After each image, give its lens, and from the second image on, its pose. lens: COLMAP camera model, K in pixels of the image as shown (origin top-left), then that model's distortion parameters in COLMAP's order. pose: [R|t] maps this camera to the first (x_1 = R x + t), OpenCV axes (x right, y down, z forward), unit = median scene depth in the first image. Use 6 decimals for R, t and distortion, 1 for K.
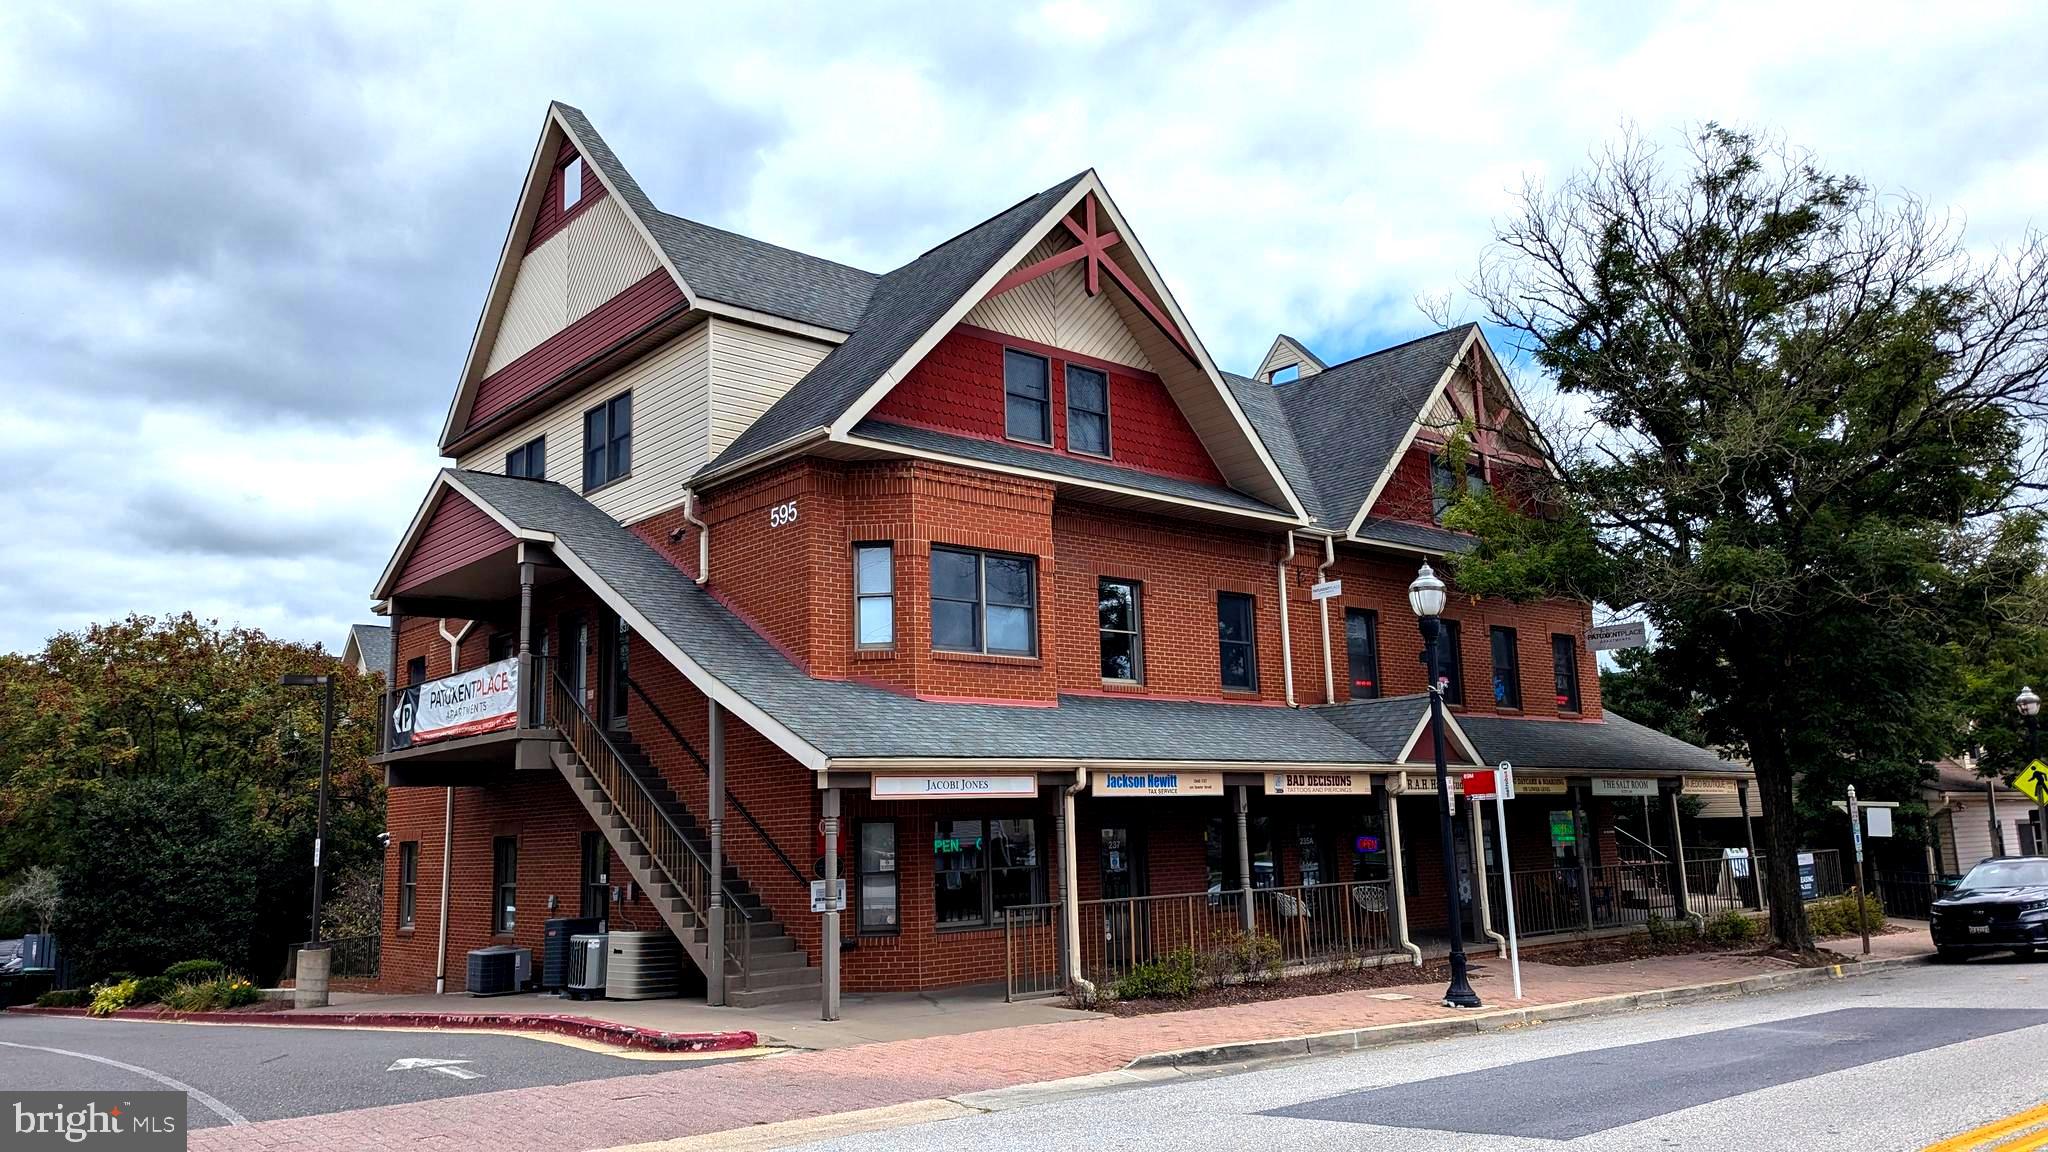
lens RADIAL K [[1547.3, 0, 1010.3], [0, 1547.3, 571.8], [0, 0, 1]] dist [0.051151, -0.005595]
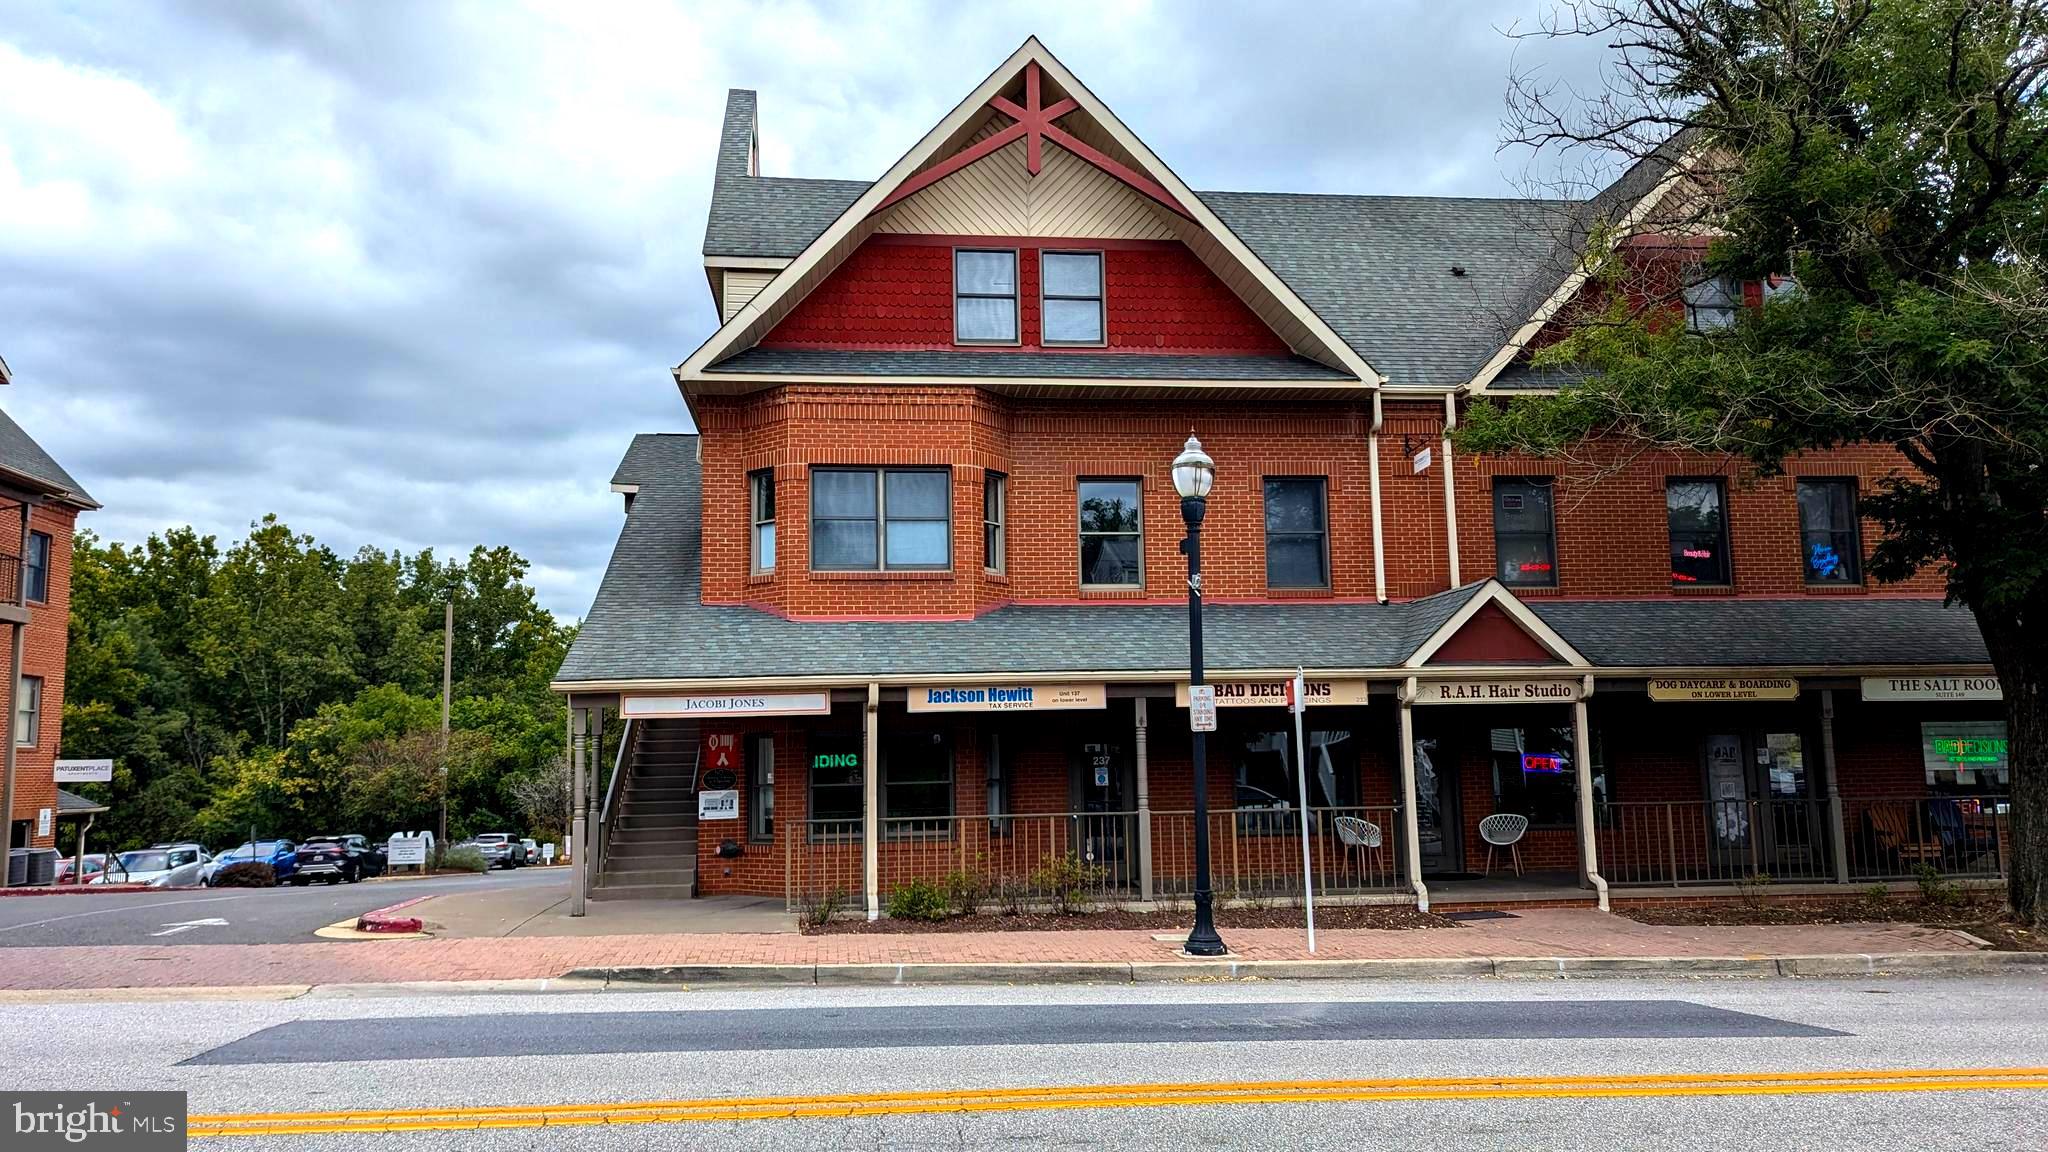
lens RADIAL K [[1547.3, 0, 1011.9], [0, 1547.3, 583.0], [0, 0, 1]] dist [0.051151, -0.005595]
pose [[0.811278, -0.054506, -0.582115, 0.570867], [0.093722, 0.994893, 0.037461, 0.028713], [0.577100, -0.084948, 0.812243, 0.215520]]
